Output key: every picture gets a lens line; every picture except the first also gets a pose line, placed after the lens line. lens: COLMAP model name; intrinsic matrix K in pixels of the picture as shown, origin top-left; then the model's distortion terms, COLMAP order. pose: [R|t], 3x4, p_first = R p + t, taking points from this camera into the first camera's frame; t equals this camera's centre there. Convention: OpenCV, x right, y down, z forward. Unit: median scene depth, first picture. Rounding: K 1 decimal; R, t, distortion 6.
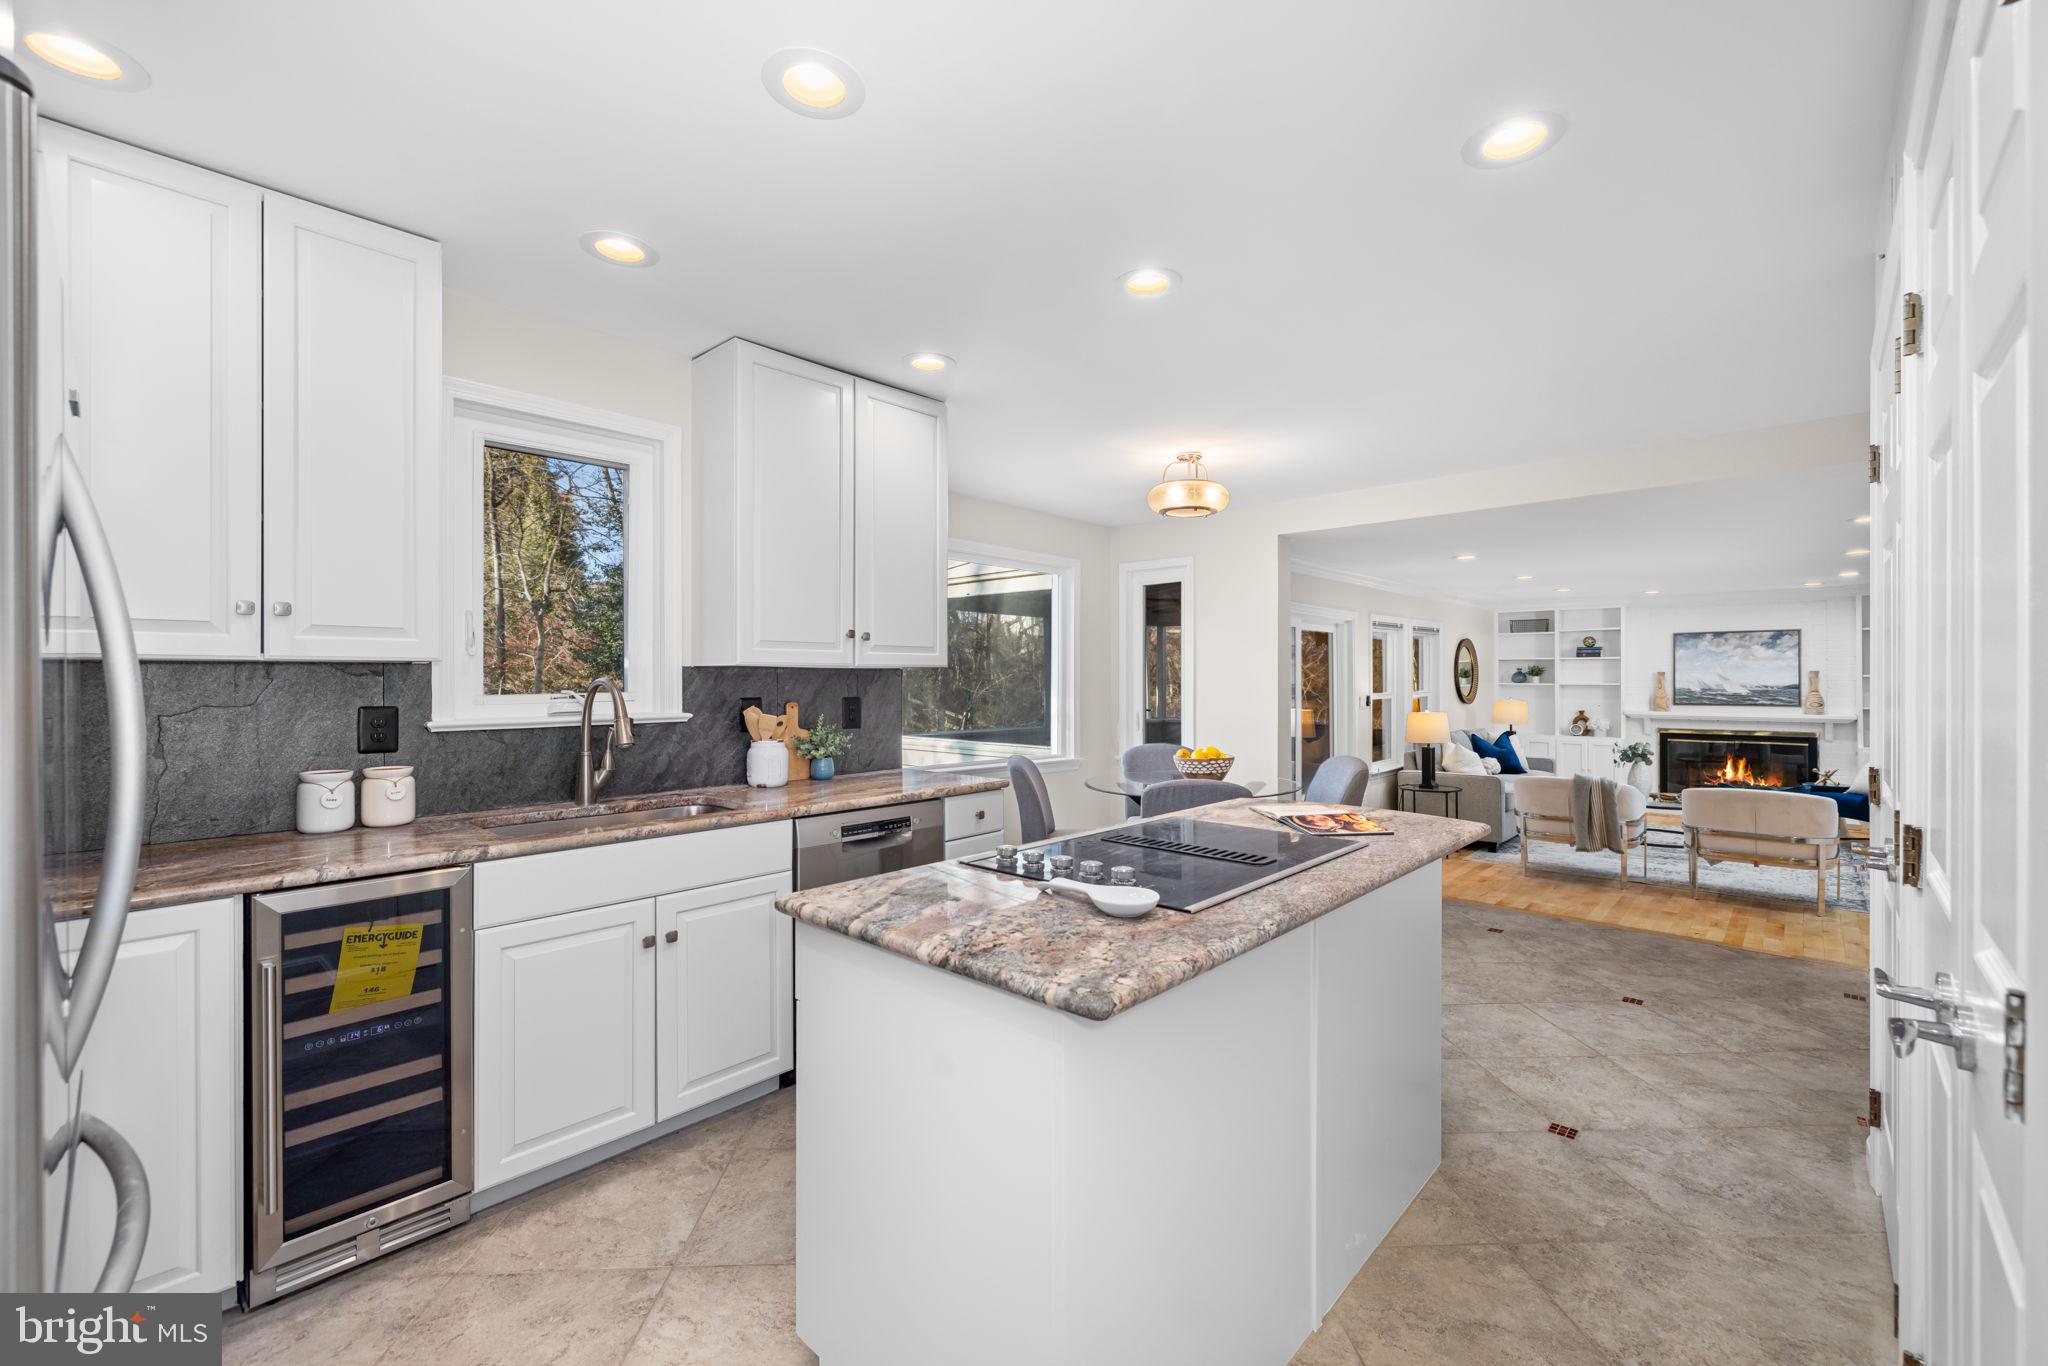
lens RADIAL K [[810.8, 0, 1026.0], [0, 810.8, 679.6], [0, 0, 1]] dist [0.000398, 0.000017]
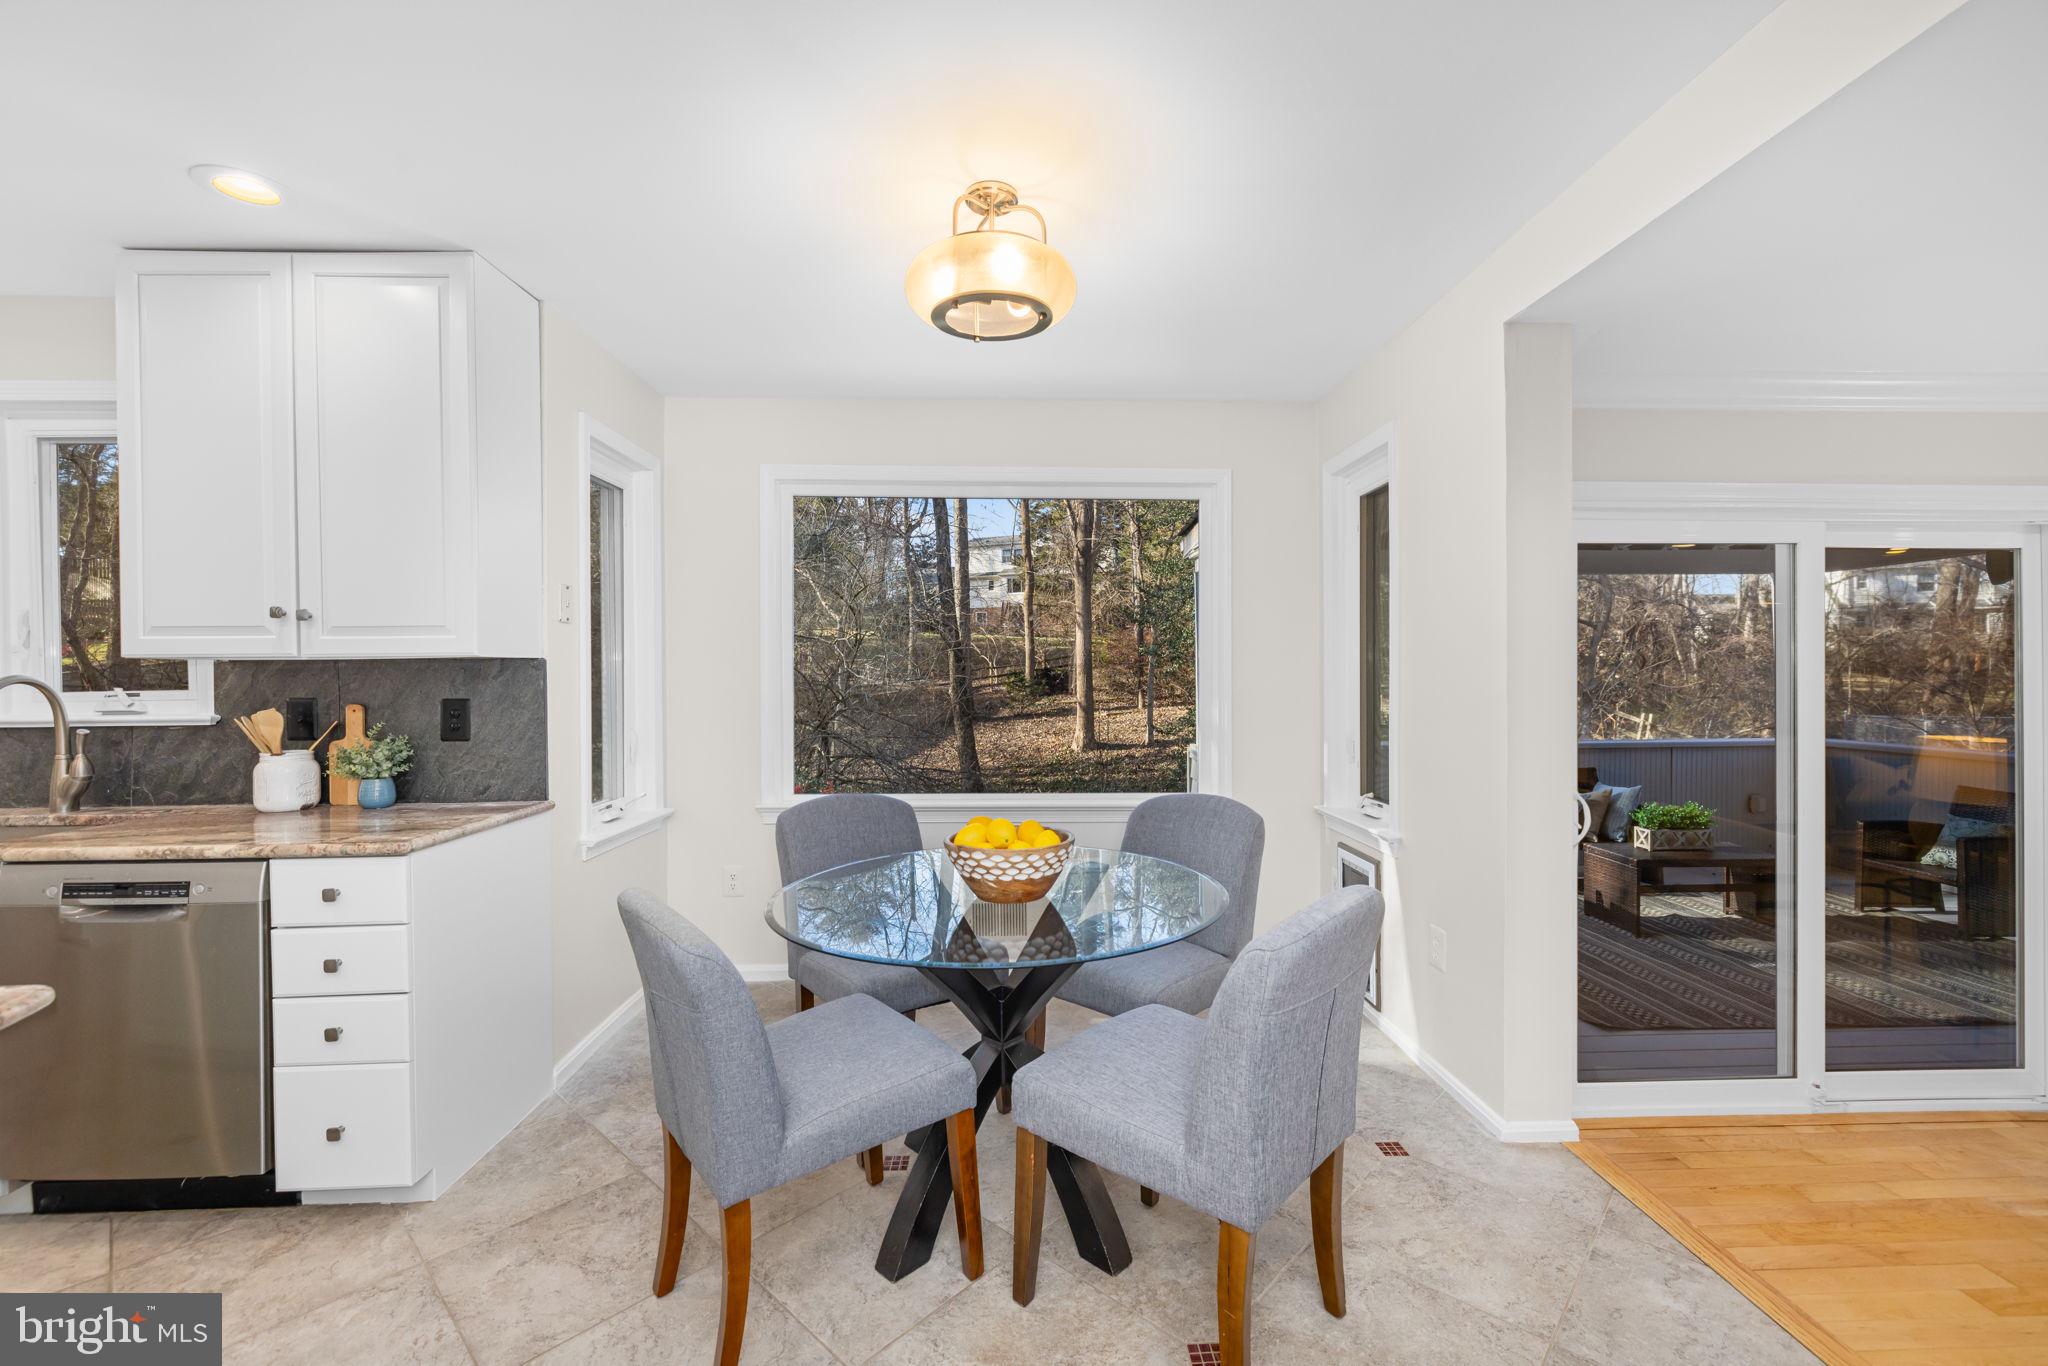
lens RADIAL K [[854.1, 0, 1020.8], [0, 854.1, 690.9], [0, 0, 1]] dist [0.002201, 0.000159]
pose [[0.715053, 0.017038, -0.698863, 0.809254], [0.005007, 0.999552, 0.029492, -0.006403], [0.699052, -0.024587, 0.714648, 0.940423]]
